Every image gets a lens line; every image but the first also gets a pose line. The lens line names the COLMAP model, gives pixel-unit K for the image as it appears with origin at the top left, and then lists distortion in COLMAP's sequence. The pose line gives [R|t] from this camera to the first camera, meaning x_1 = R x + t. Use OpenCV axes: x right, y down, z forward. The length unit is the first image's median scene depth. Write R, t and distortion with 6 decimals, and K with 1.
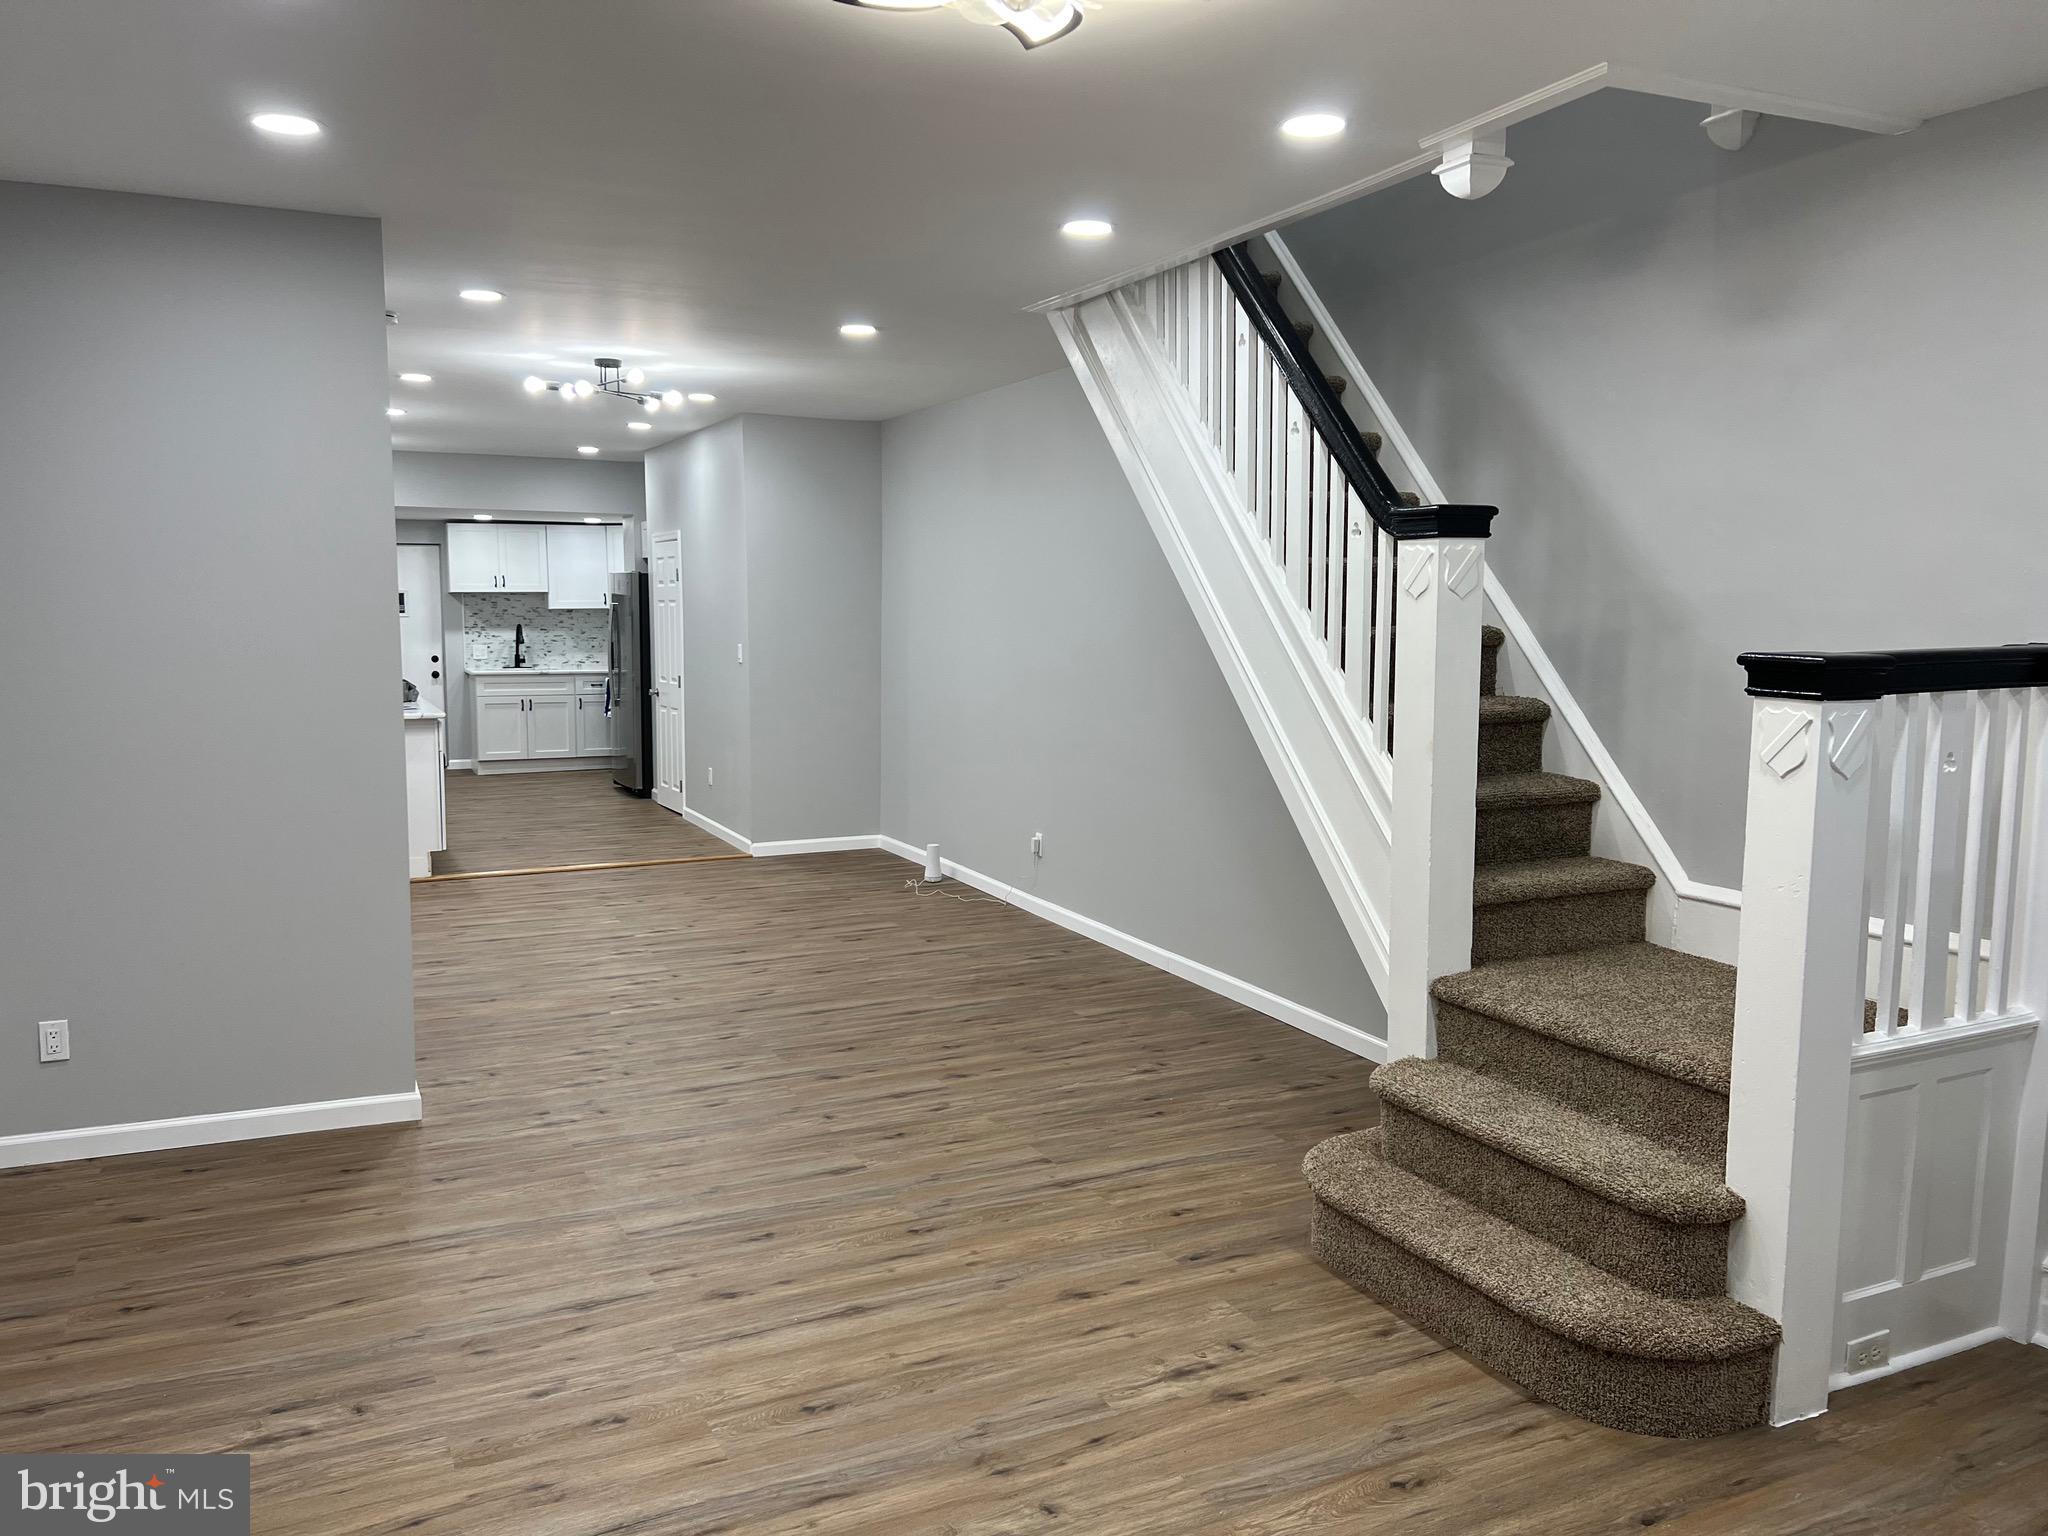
lens RADIAL K [[1557.8, 0, 1031.8], [0, 1557.8, 772.1], [0, 0, 1]] dist [0.054422, -0.058395]
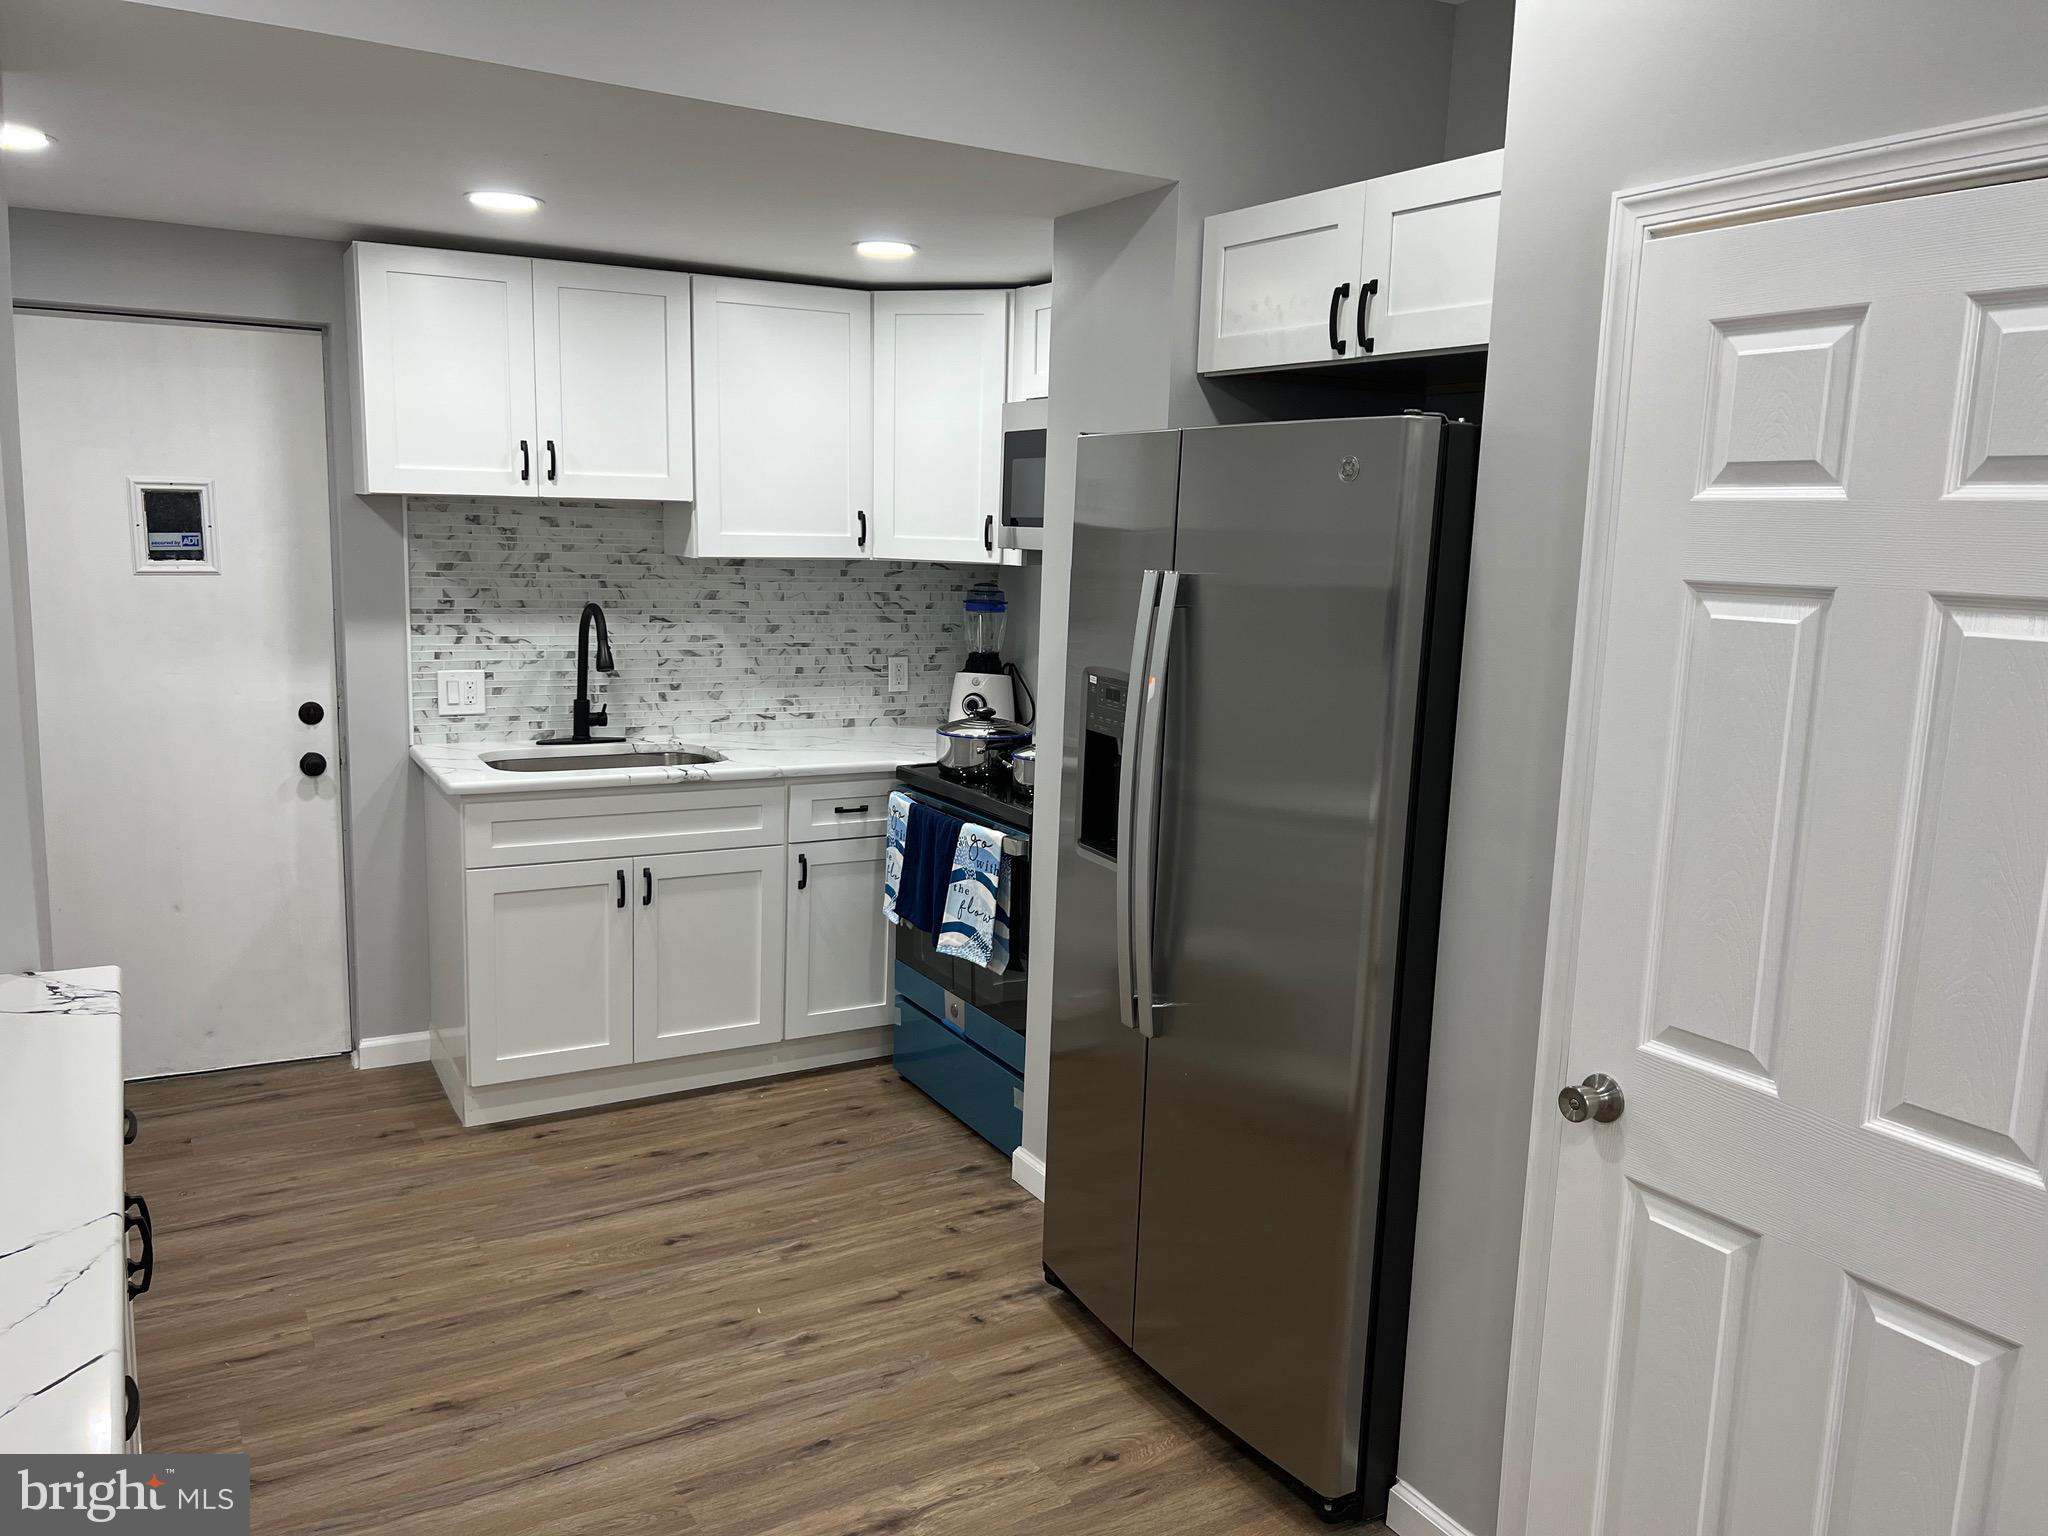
lens RADIAL K [[1557.8, 0, 1031.8], [0, 1557.8, 772.1], [0, 0, 1]] dist [0.054422, -0.058395]
pose [[0.997111, 0.015486, 0.074363, -0.124627], [-0.019218, 0.998577, 0.049740, -0.037093], [-0.073487, -0.051026, 0.995990, 0.324228]]
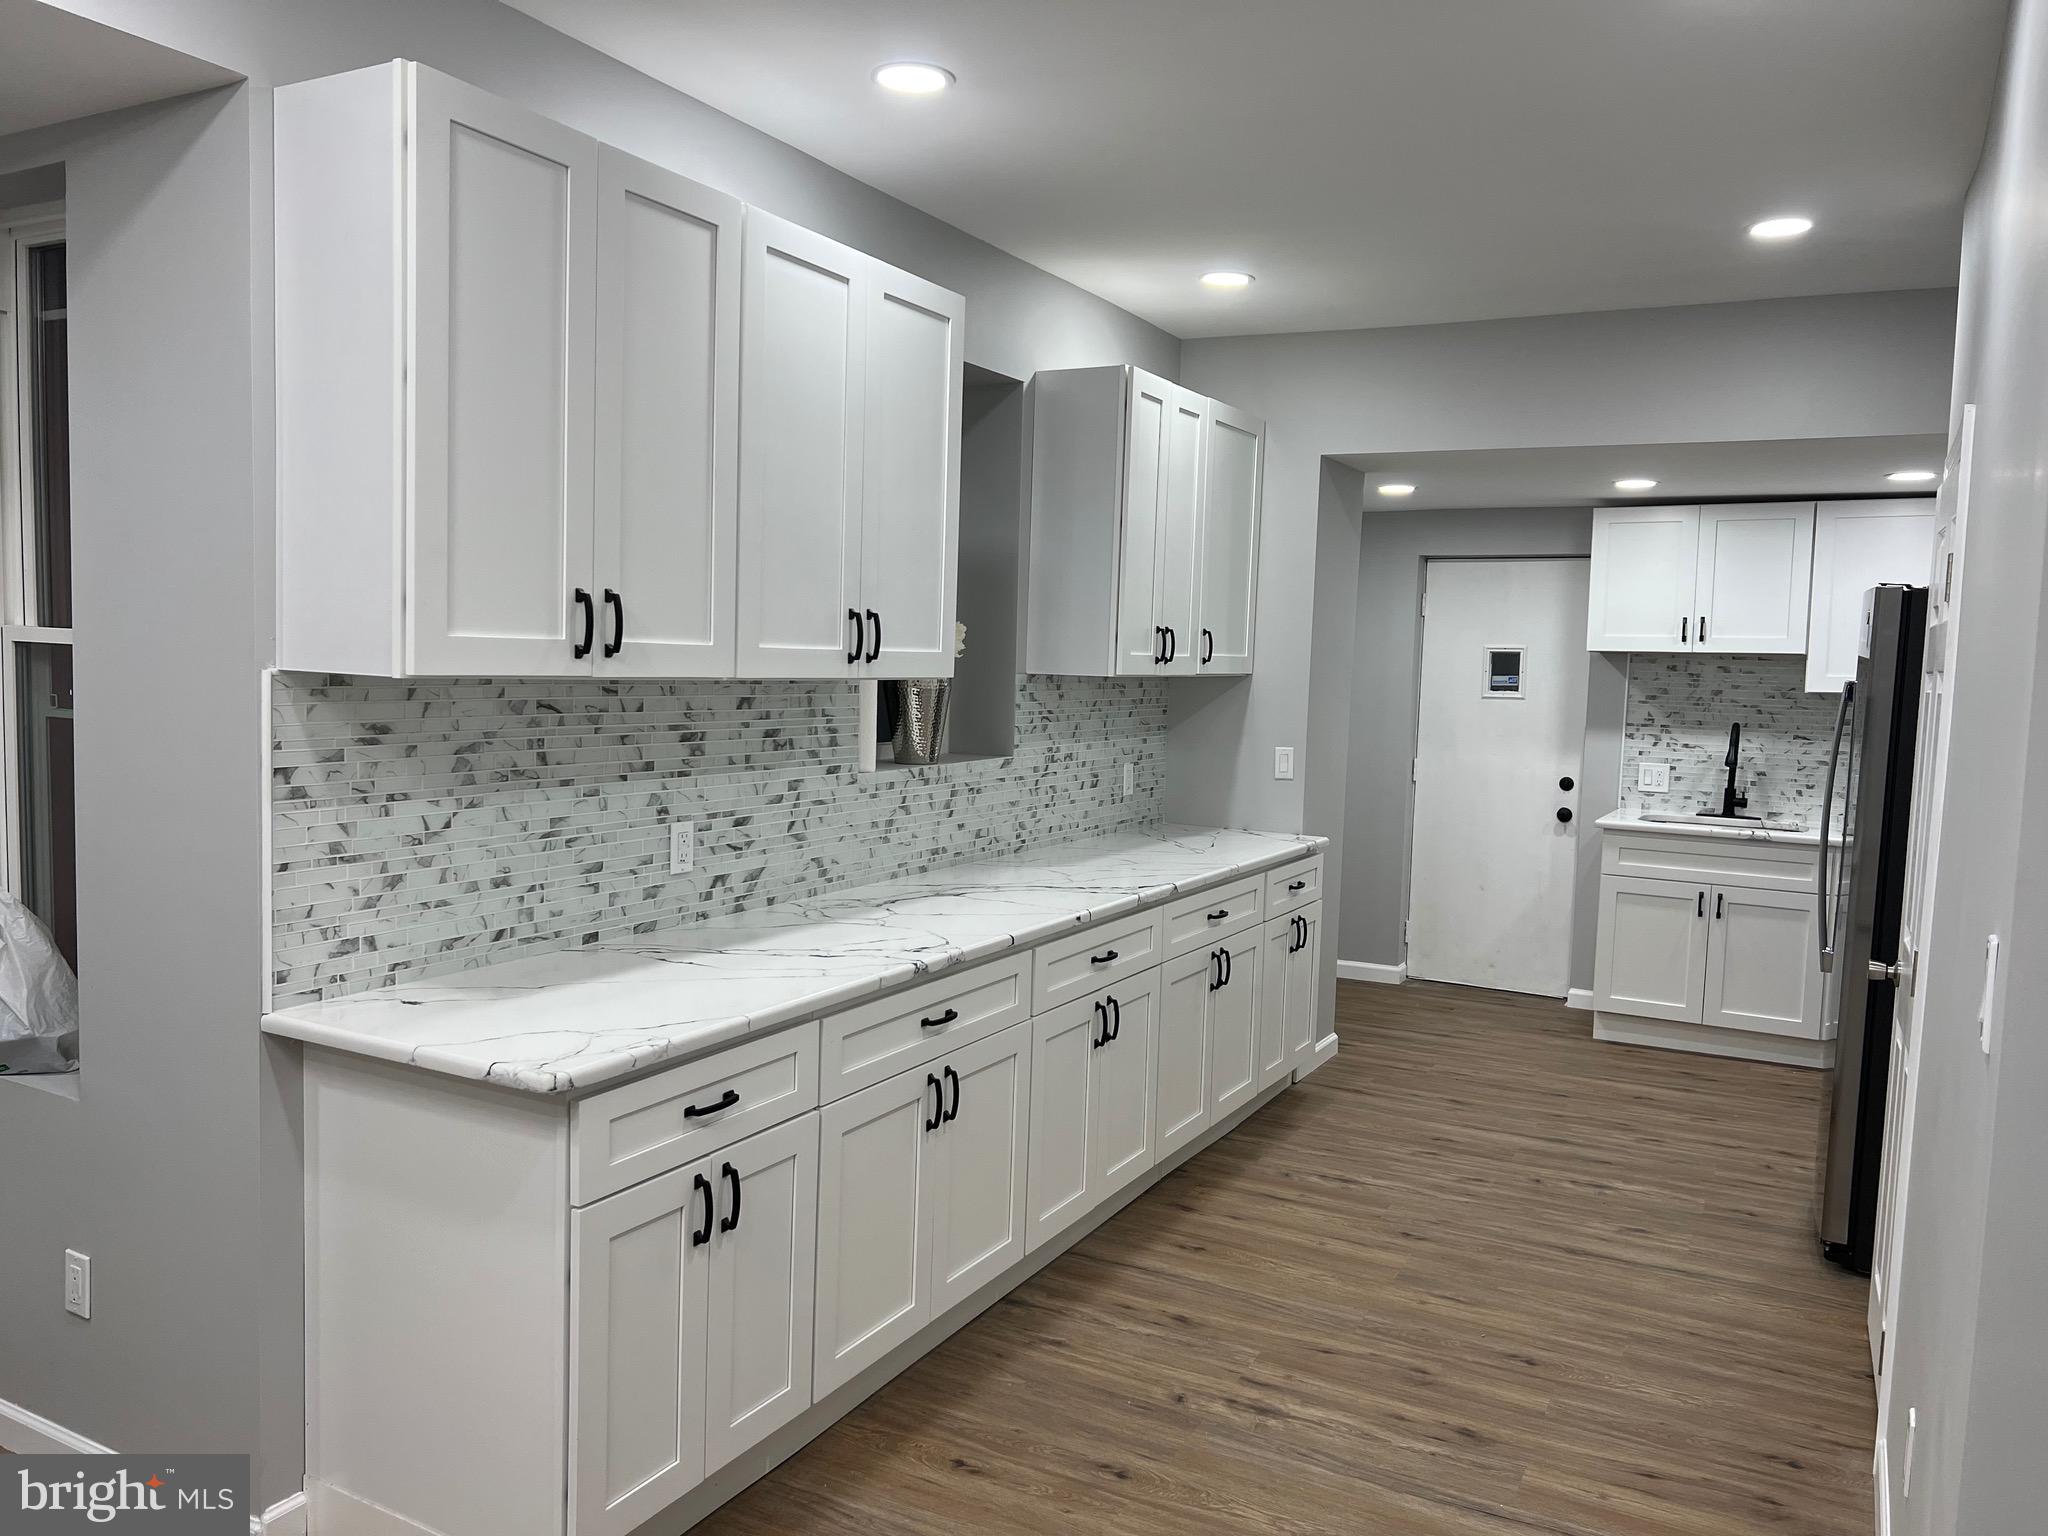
lens RADIAL K [[1562.6, 0, 1019.0], [0, 1562.6, 760.5], [0, 0, 1]] dist [0.065083, -0.076610]
pose [[0.587386, 0.070425, -0.806237, -0.036780], [-0.119441, 0.992841, -0.000294, -0.027609], [0.800445, 0.096471, 0.591593, 0.264661]]
